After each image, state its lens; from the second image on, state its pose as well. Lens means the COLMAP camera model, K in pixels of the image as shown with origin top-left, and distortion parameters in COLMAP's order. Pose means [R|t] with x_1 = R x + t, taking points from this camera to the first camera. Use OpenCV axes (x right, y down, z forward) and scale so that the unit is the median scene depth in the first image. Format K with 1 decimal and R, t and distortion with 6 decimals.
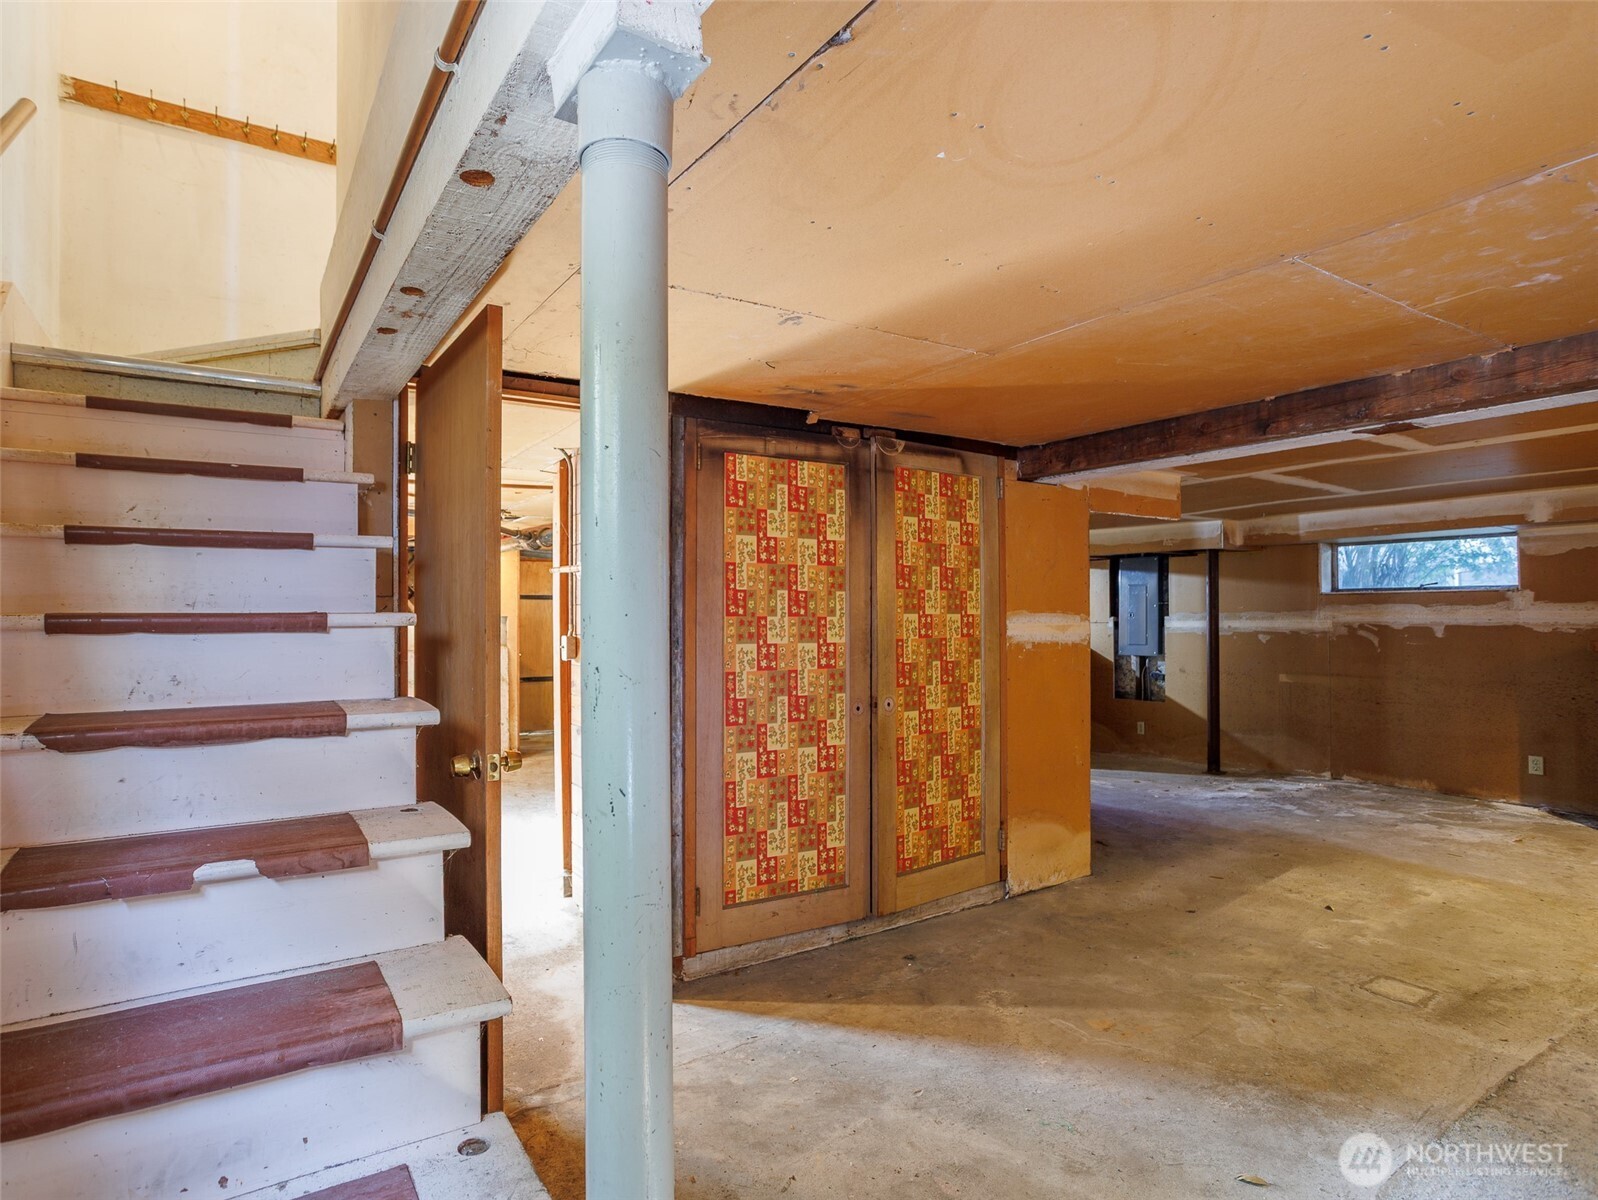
lens RADIAL K [[875.9, 0, 792.8], [0, 875.9, 607.2], [0, 0, 1]] dist [-0.031551, 0.019481]
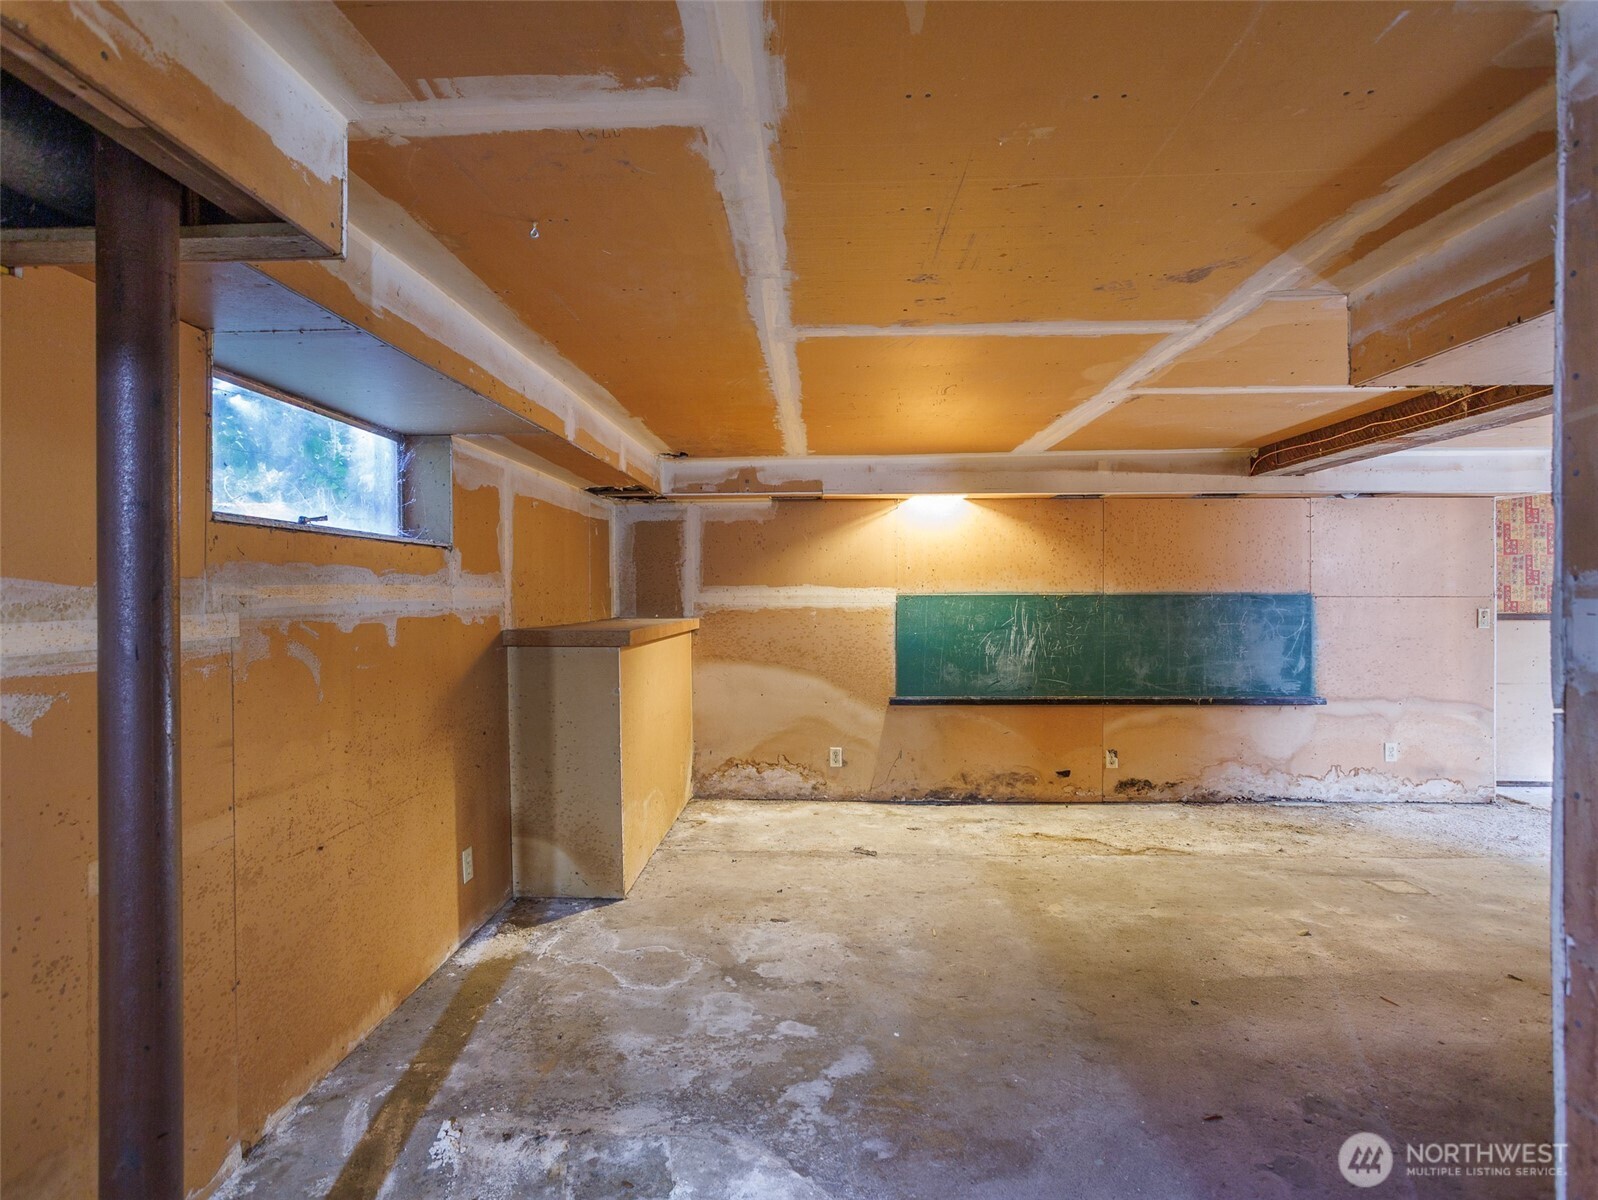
lens RADIAL K [[875.9, 0, 803.4], [0, 875.9, 599.5], [0, 0, 1]] dist [-0.031551, 0.019481]
pose [[-0.815989, -0.000994, 0.578067, 0.466469], [-0.002003, 0.999997, -0.001108, 0.016189], [-0.578064, -0.002063, -0.815989, 1.750792]]
